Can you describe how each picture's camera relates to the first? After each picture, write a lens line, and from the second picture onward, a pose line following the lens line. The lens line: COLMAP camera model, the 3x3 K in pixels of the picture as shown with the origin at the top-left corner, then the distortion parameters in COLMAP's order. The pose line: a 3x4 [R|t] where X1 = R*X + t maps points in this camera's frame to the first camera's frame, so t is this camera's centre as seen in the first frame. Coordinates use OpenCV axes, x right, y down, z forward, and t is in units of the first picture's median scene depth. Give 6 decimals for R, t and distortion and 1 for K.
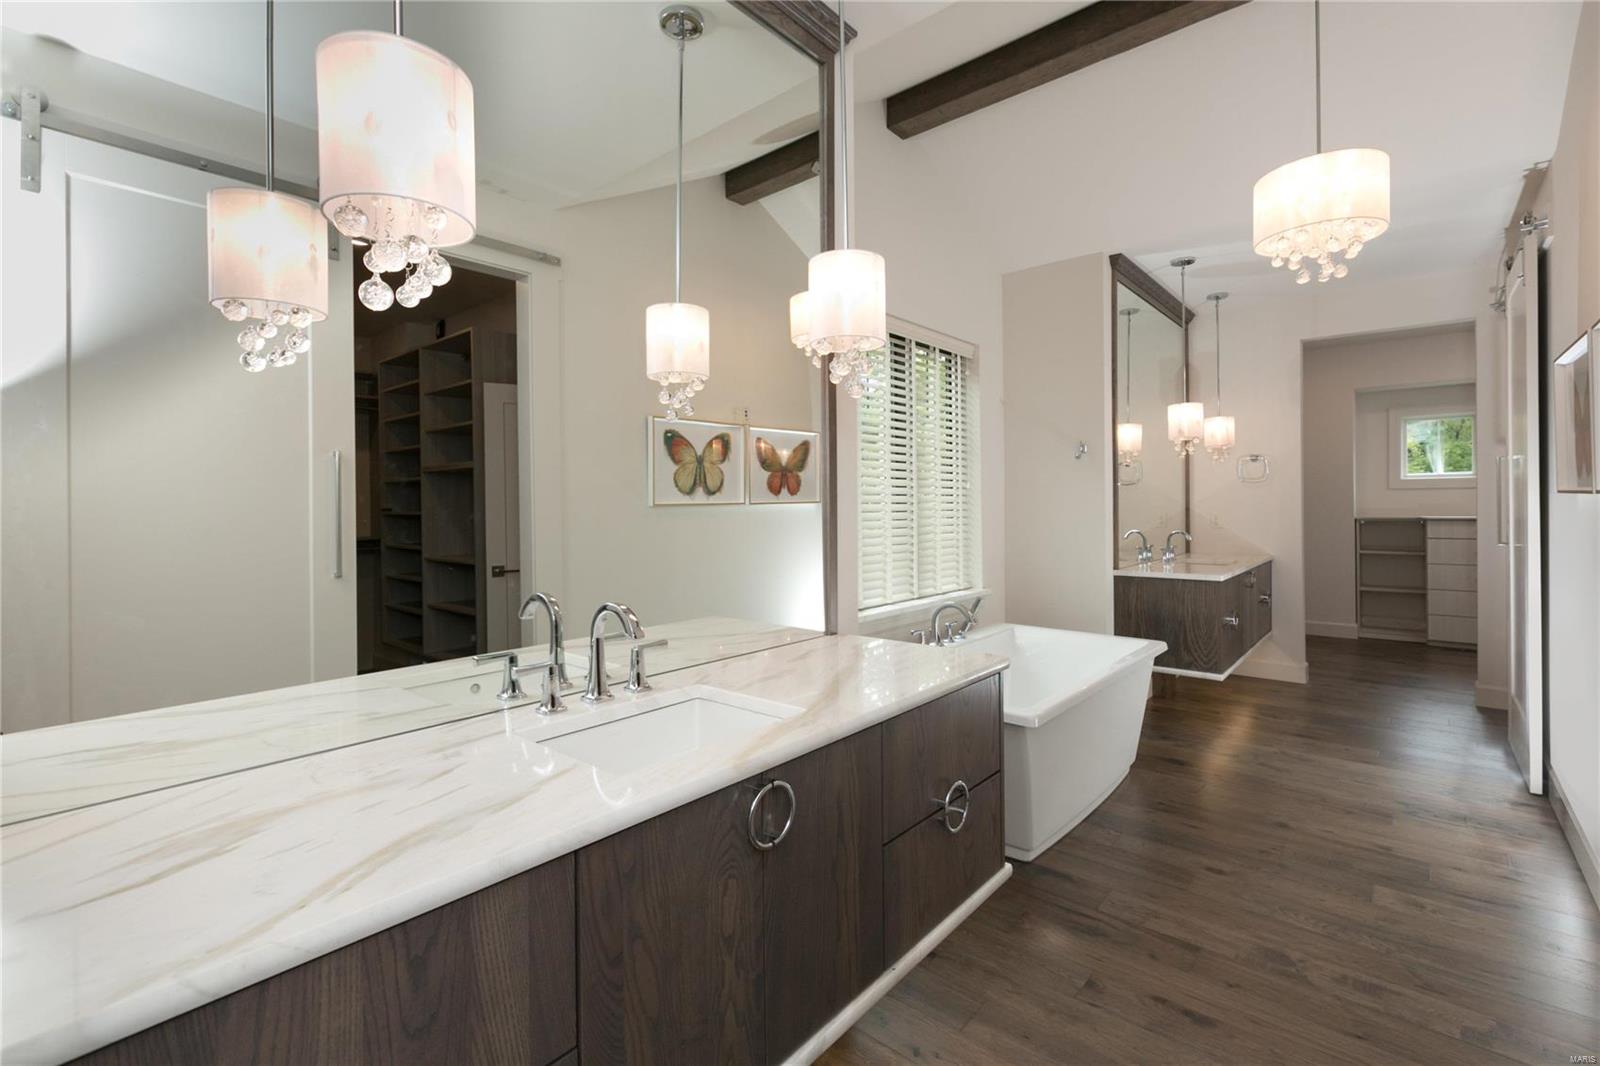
lens RADIAL K [[716.5, 0, 800.0], [0, 716.5, 533.0], [0, 0, 1]] dist [0.000765, -0.000050]
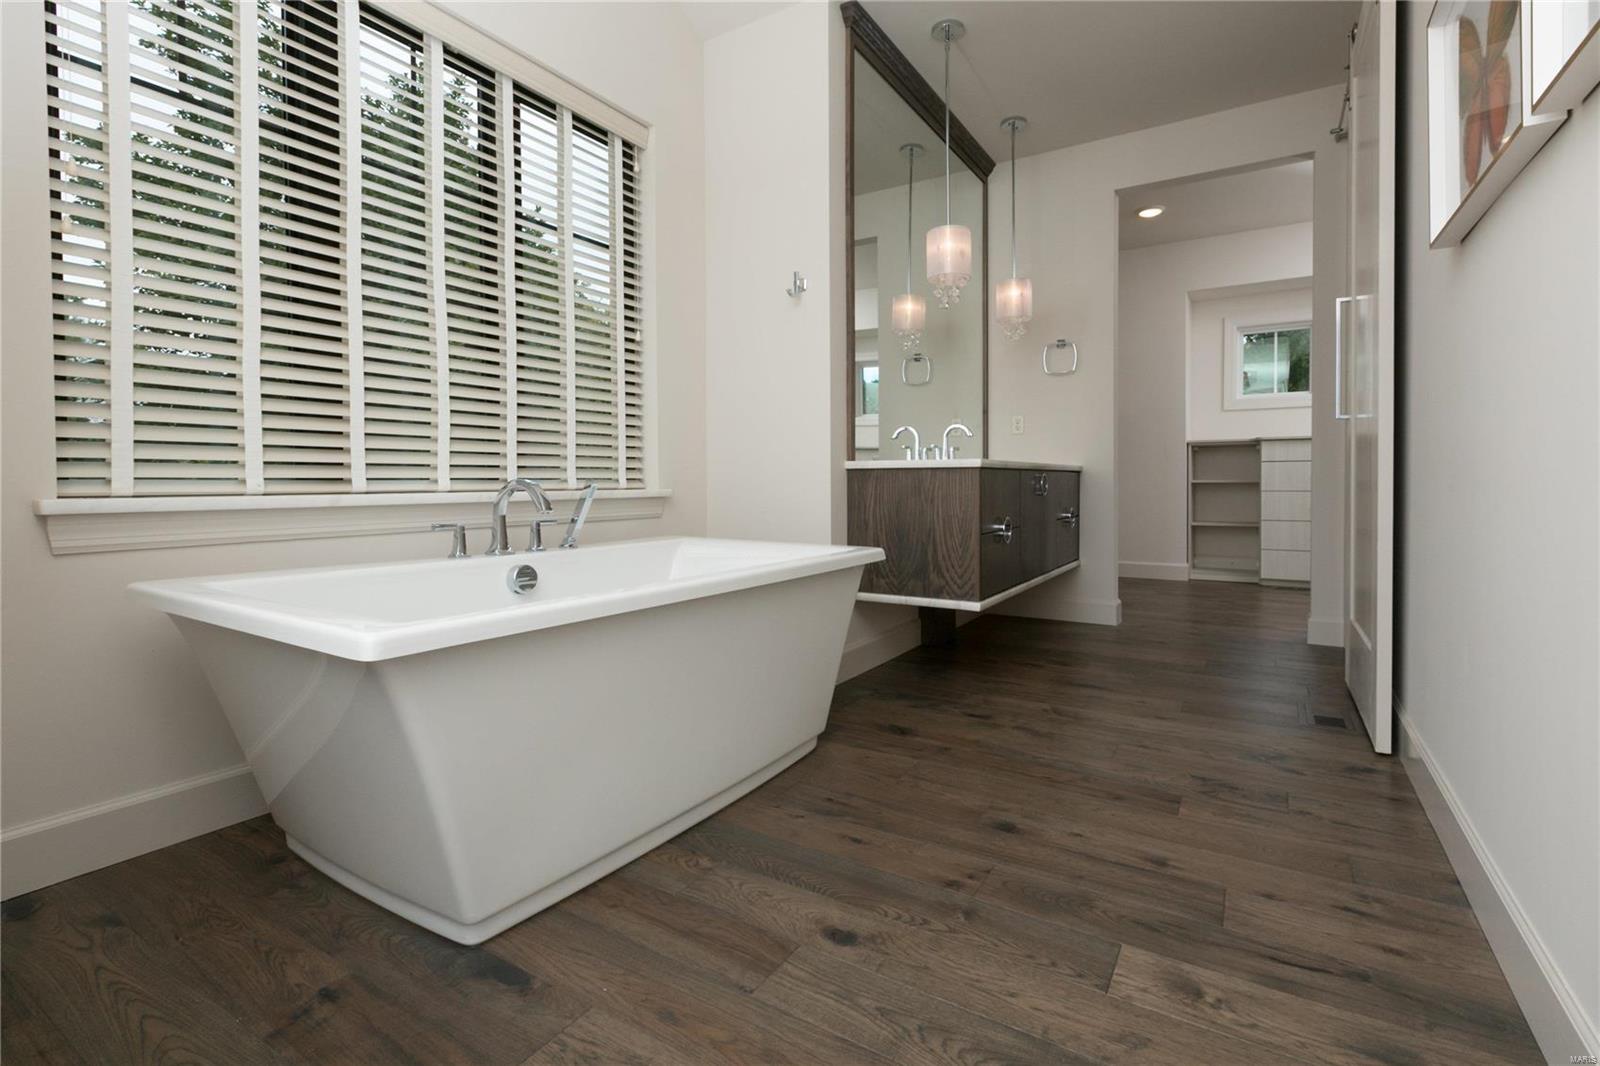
lens RADIAL K [[716.5, 0, 800.0], [0, 716.5, 533.0], [0, 0, 1]] dist [0.000765, -0.000050]
pose [[0.991113, -0.006240, 0.132880, 0.338627], [0.003490, 0.999775, 0.020917, 0.120555], [-0.132980, -0.020267, 0.990911, 0.350889]]
